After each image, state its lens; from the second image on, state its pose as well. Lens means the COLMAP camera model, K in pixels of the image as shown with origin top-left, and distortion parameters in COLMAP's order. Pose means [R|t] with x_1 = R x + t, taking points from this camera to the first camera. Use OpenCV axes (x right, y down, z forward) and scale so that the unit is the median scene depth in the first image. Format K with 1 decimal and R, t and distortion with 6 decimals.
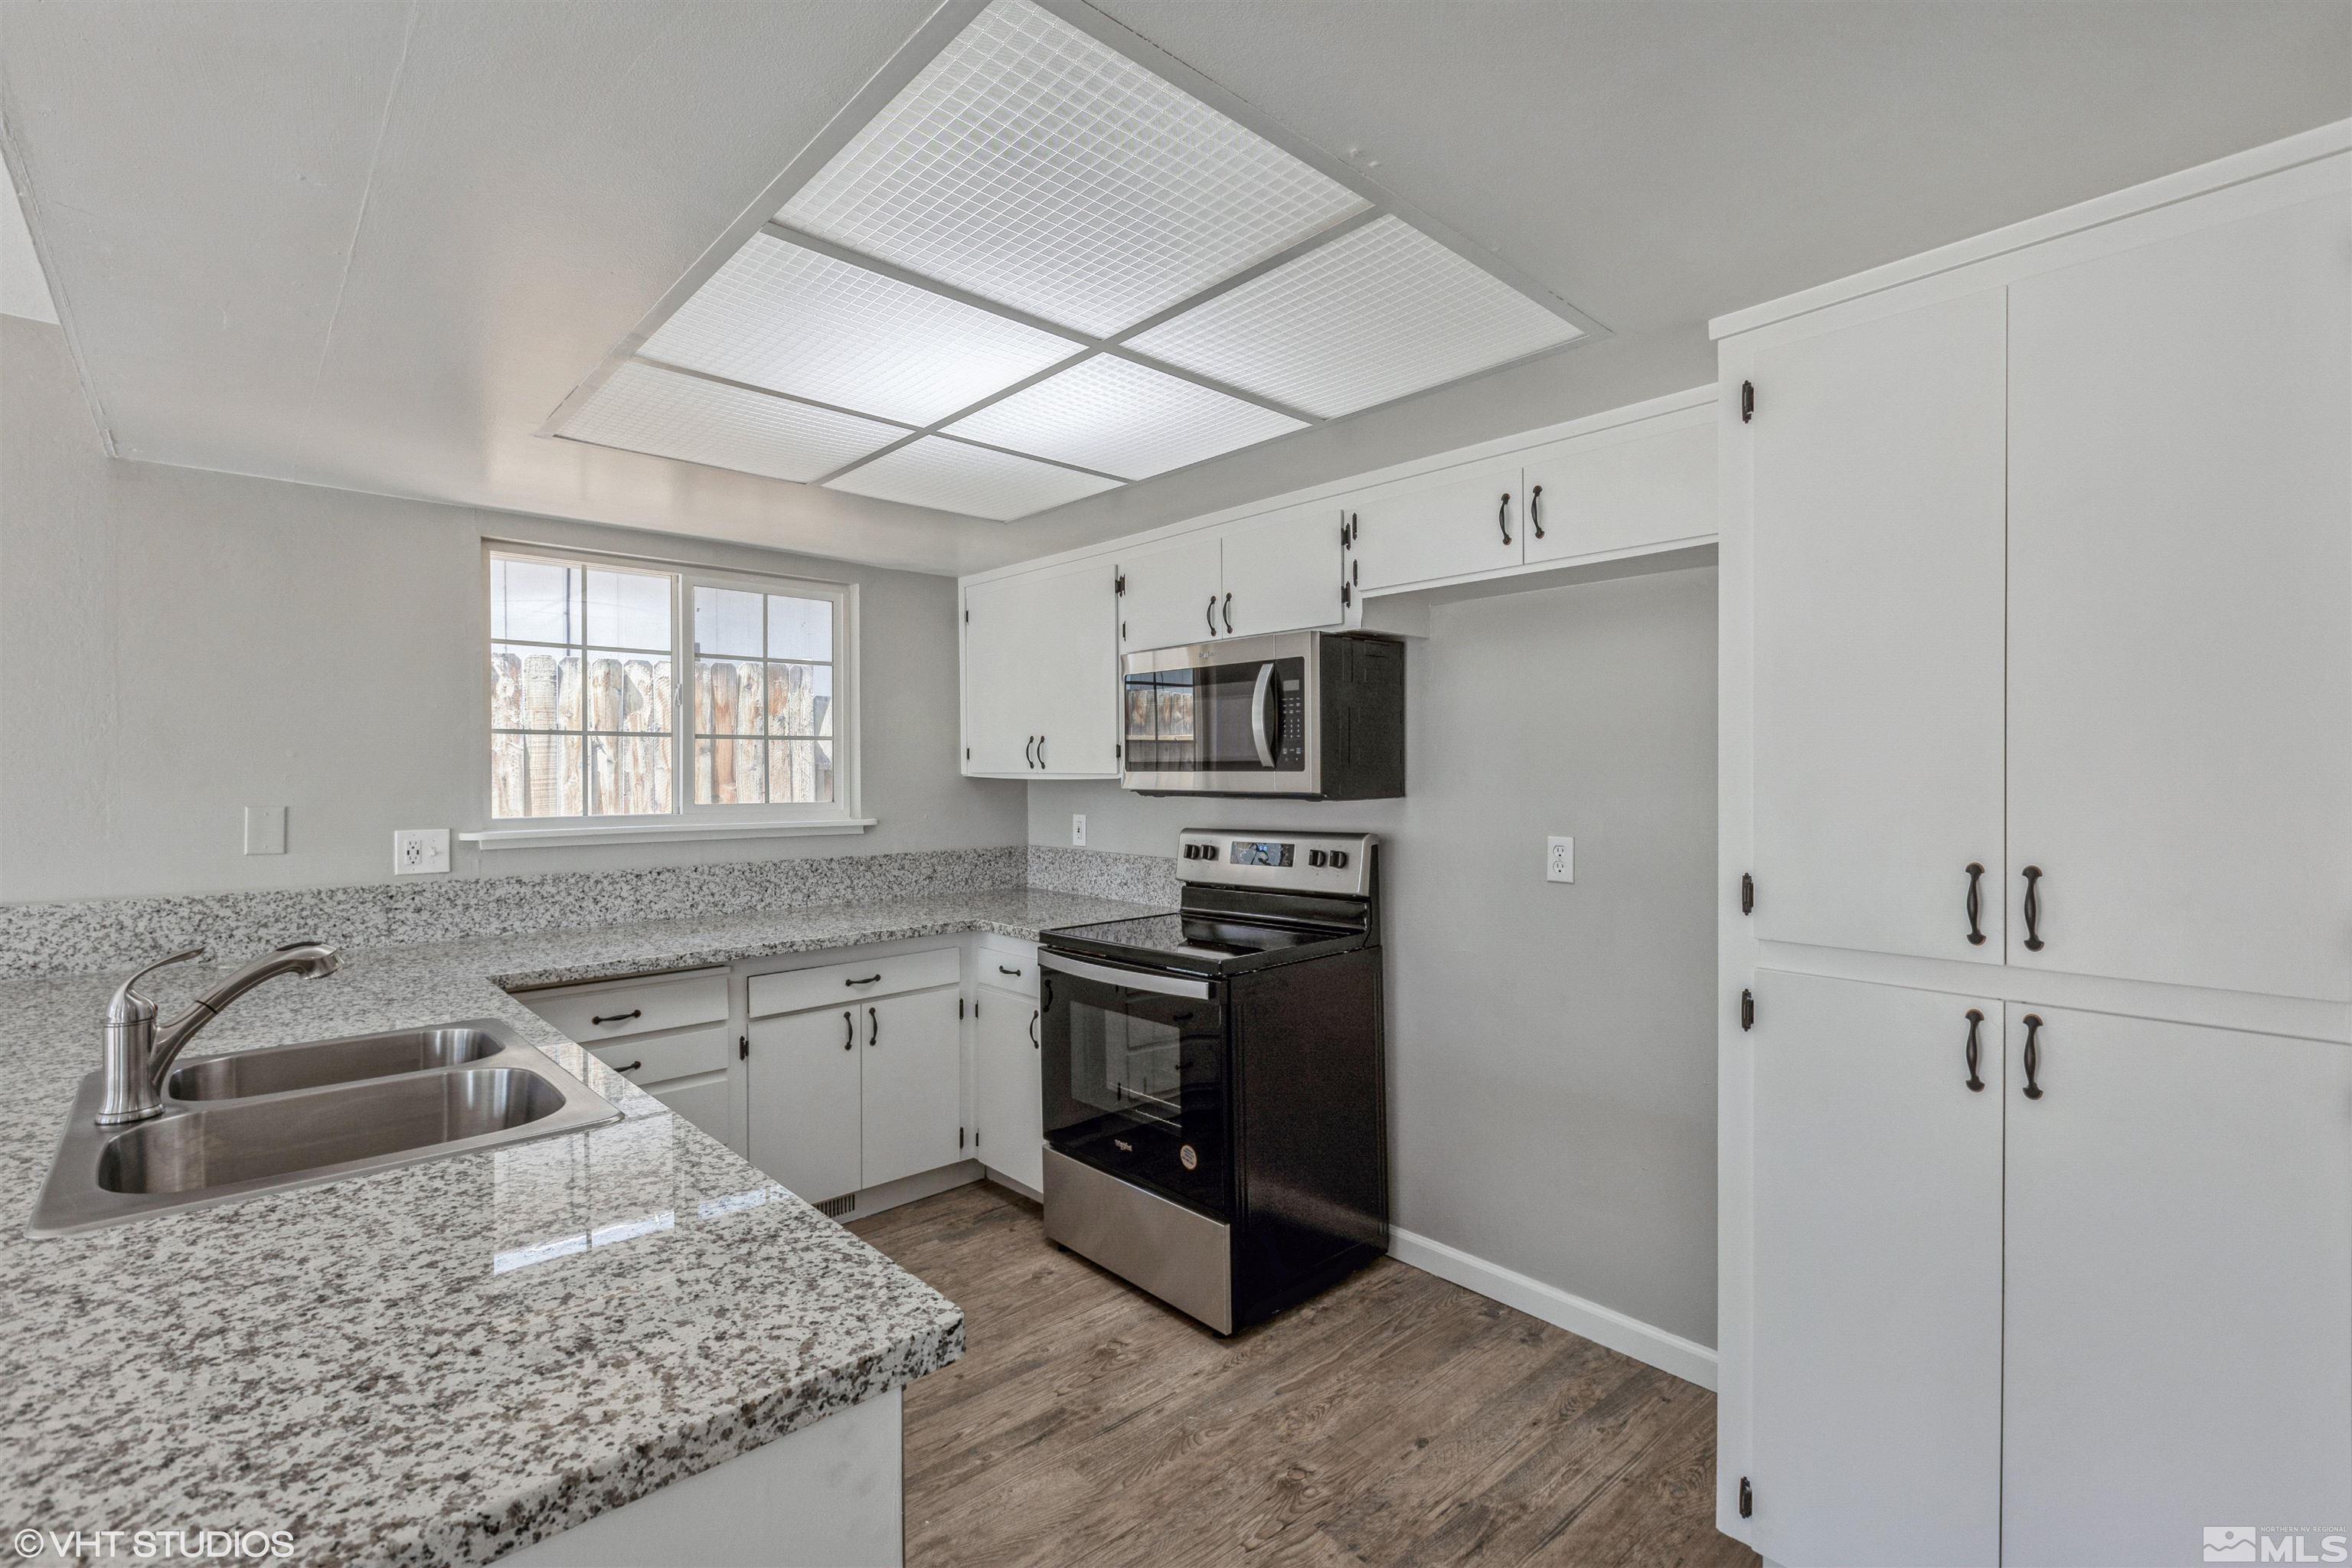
lens RADIAL K [[1052.0, 0, 1170.6], [0, 1052.0, 775.9], [0, 0, 1]] dist [0.001312, -0.000130]
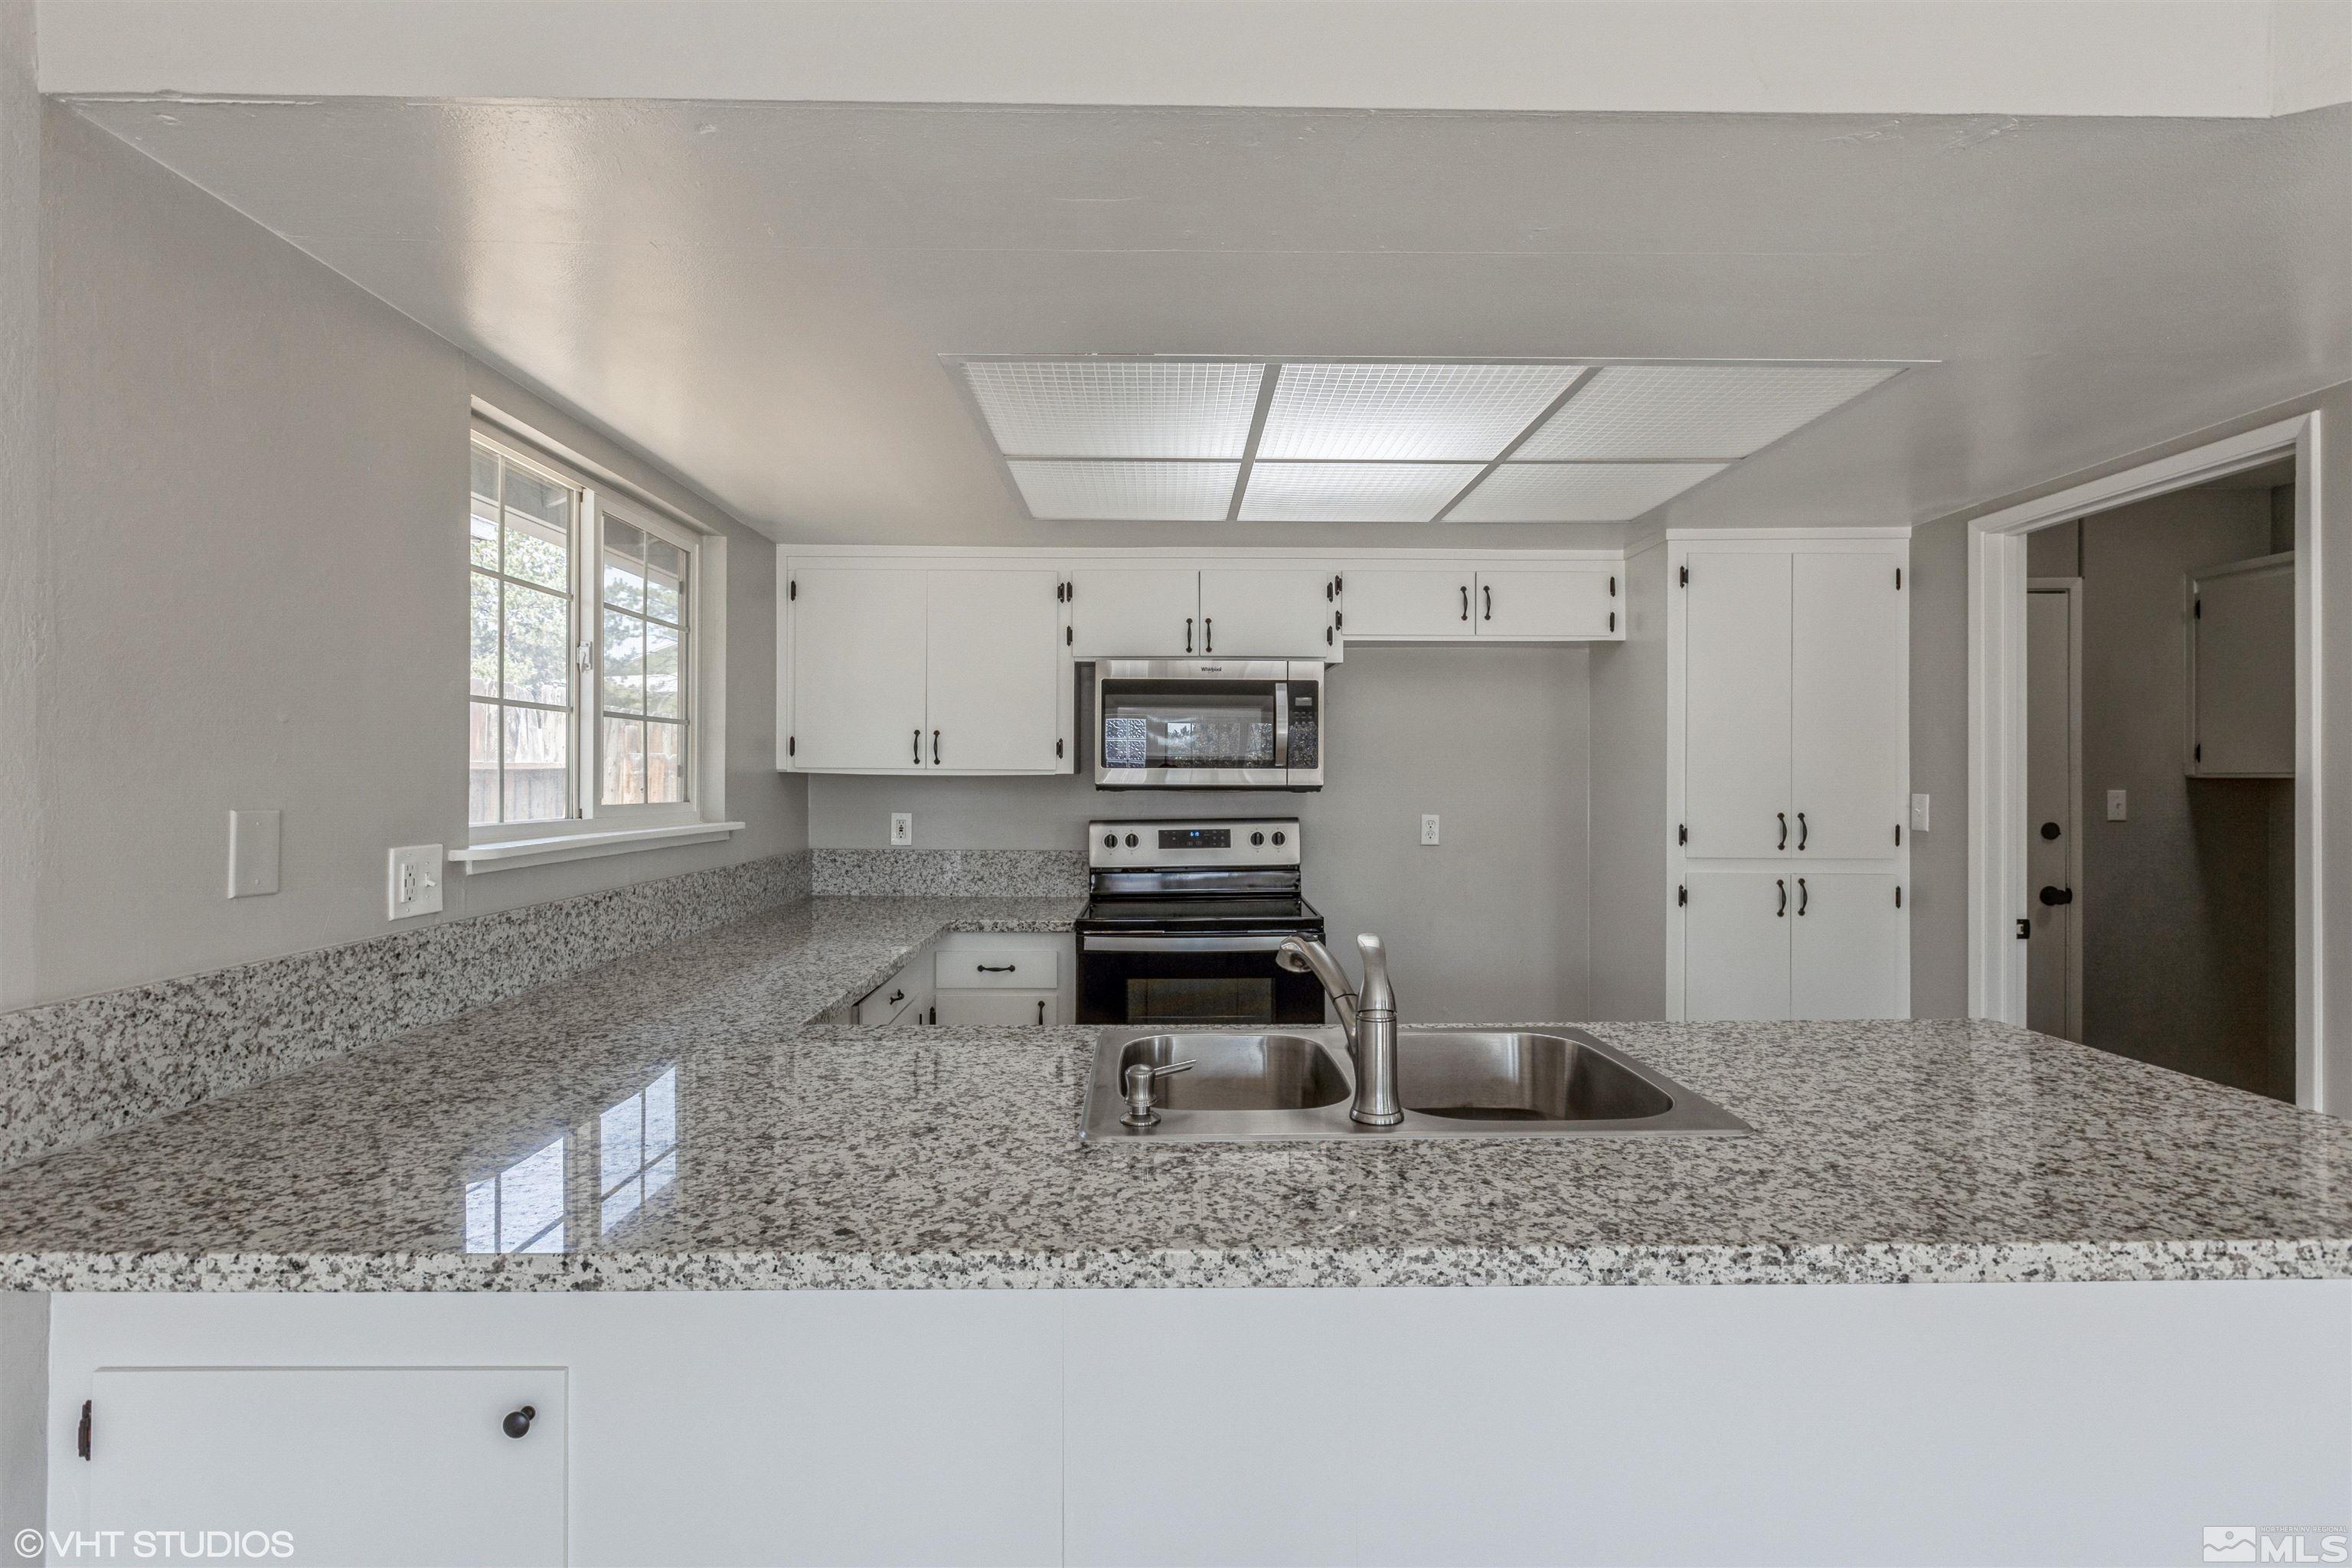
lens RADIAL K [[1052.0, 0, 1170.6], [0, 1052.0, 775.9], [0, 0, 1]] dist [0.001312, -0.000130]
pose [[0.667346, 0.007231, 0.744713, -0.876234], [-0.002835, 0.999970, -0.007168, 0.012743], [-0.744743, 0.002672, 0.667347, 0.246746]]
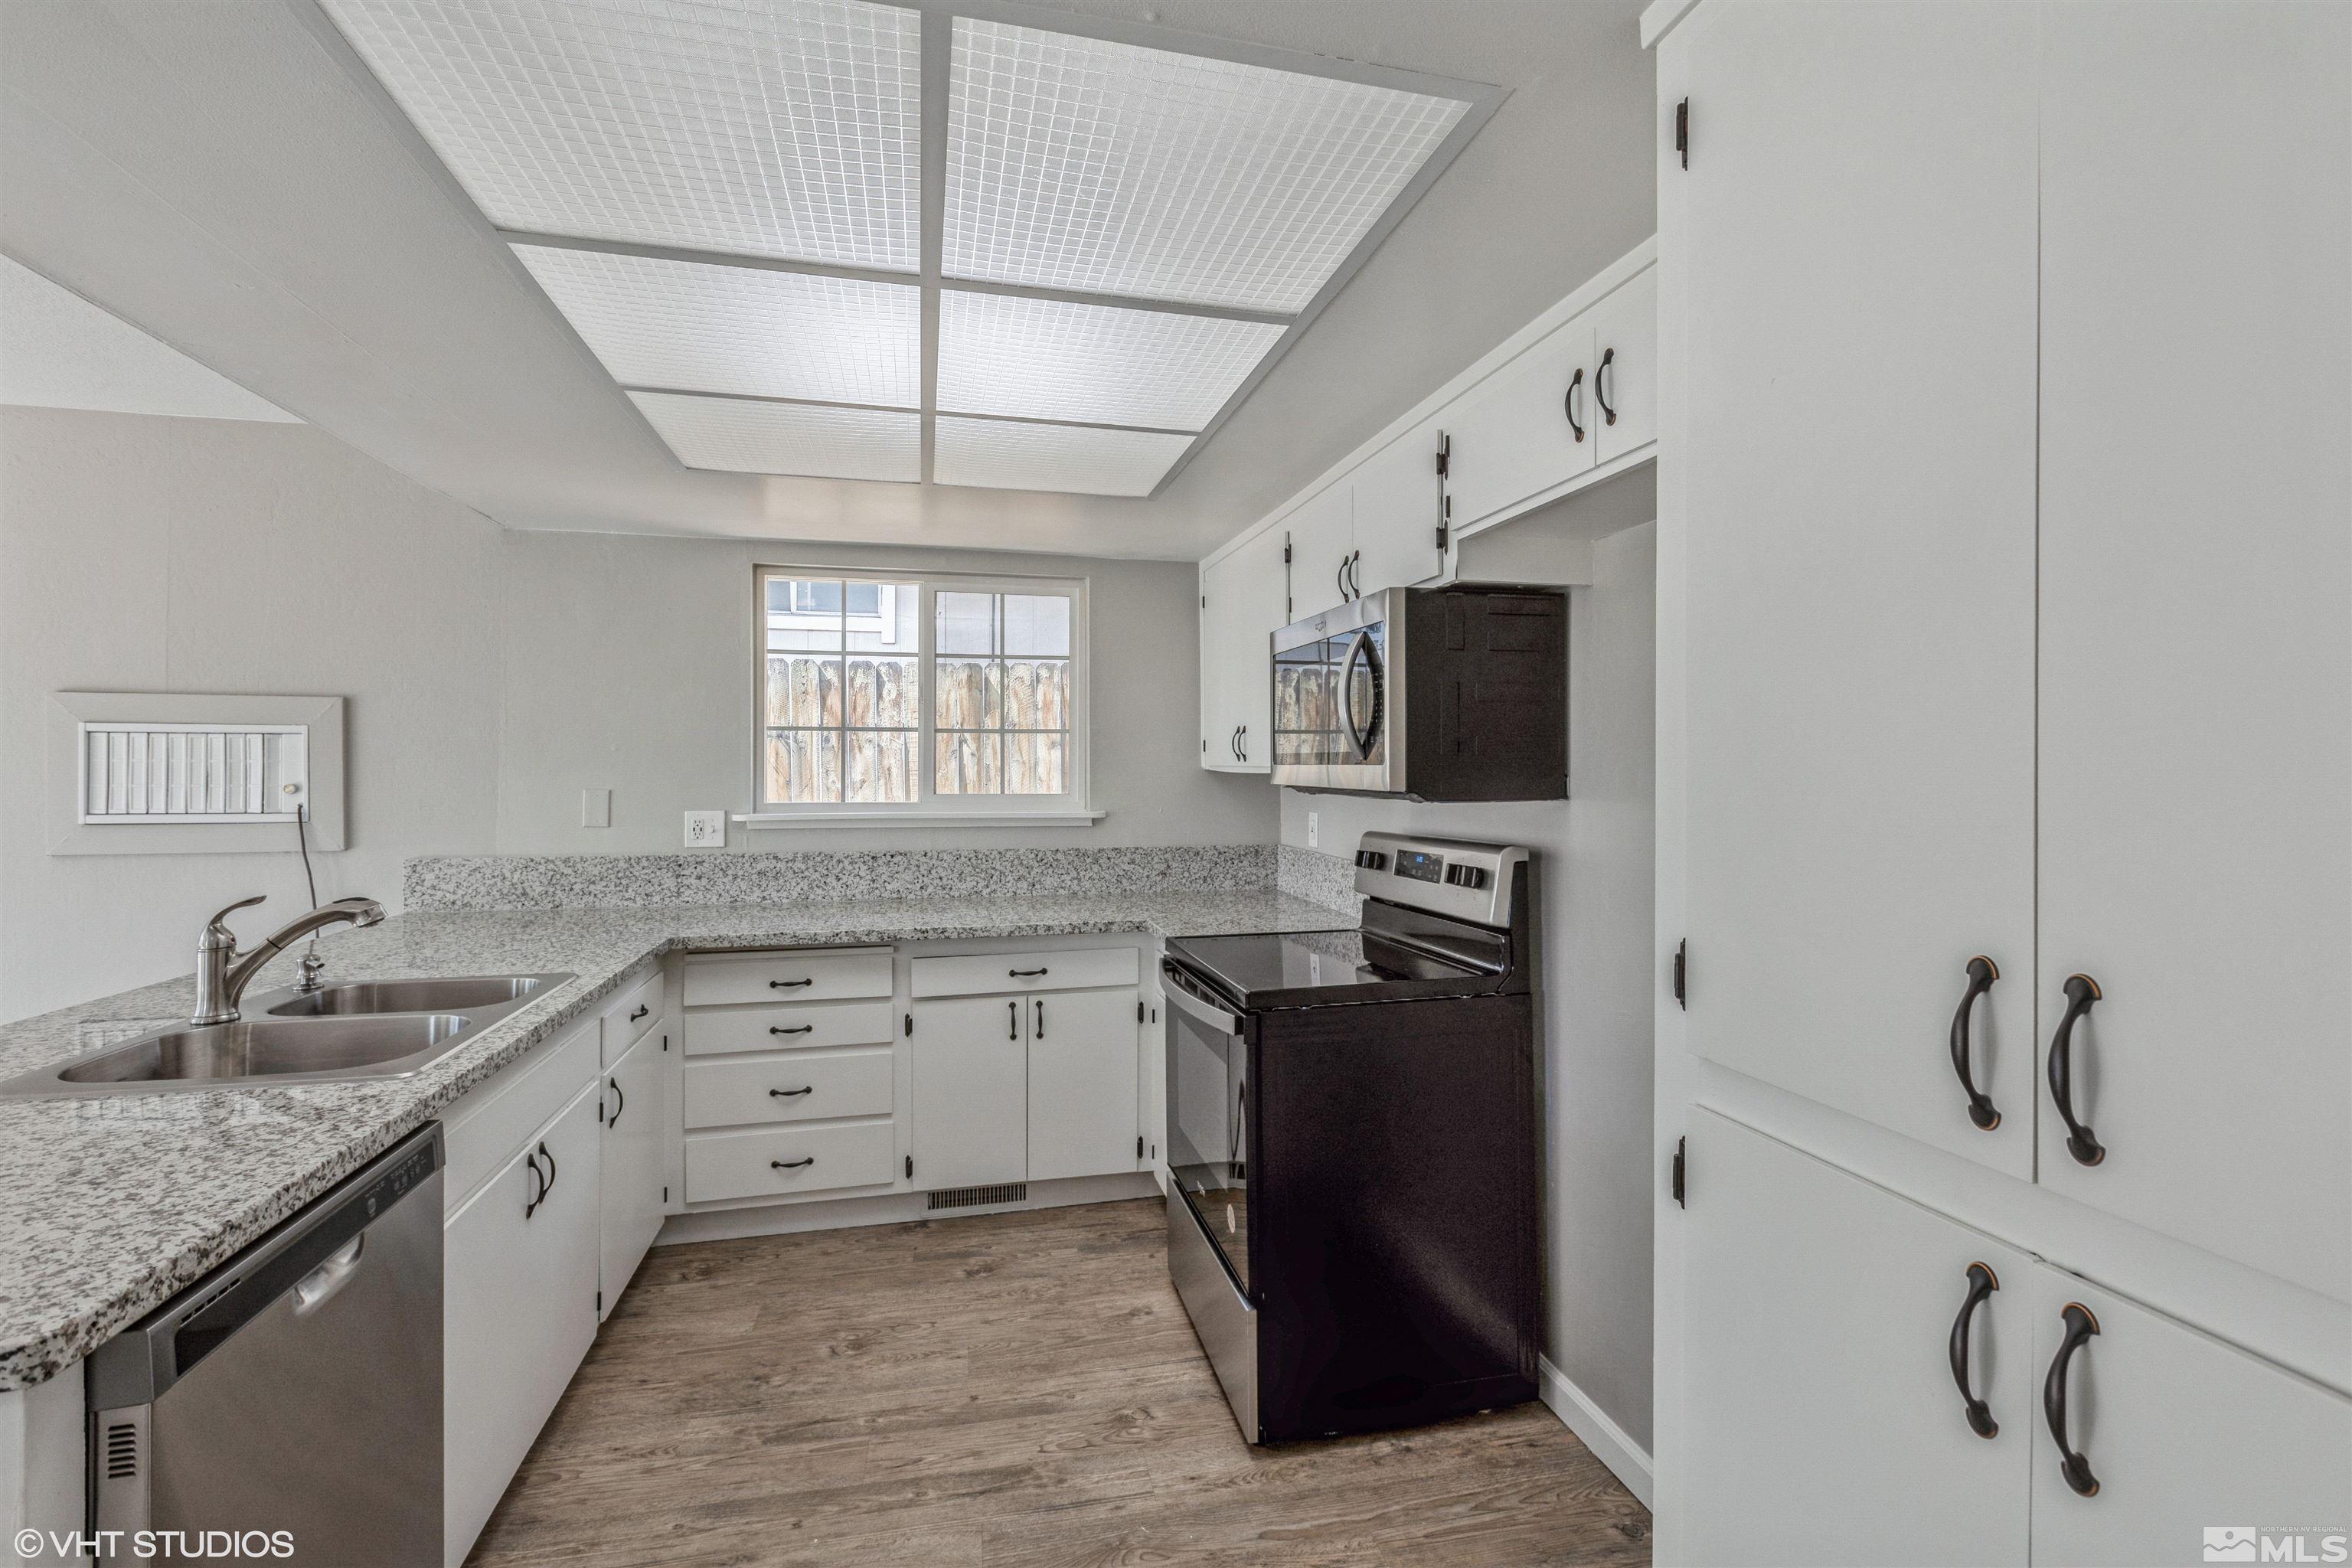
lens RADIAL K [[1057.9, 0, 1172.9], [0, 1057.9, 767.1], [0, 0, 1]] dist [0.002465, -0.000847]
pose [[0.872461, 0.004626, -0.488662, 0.346947], [-0.005986, 0.999981, -0.001220, -0.000563], [0.488647, 0.003990, 0.872472, 0.204716]]
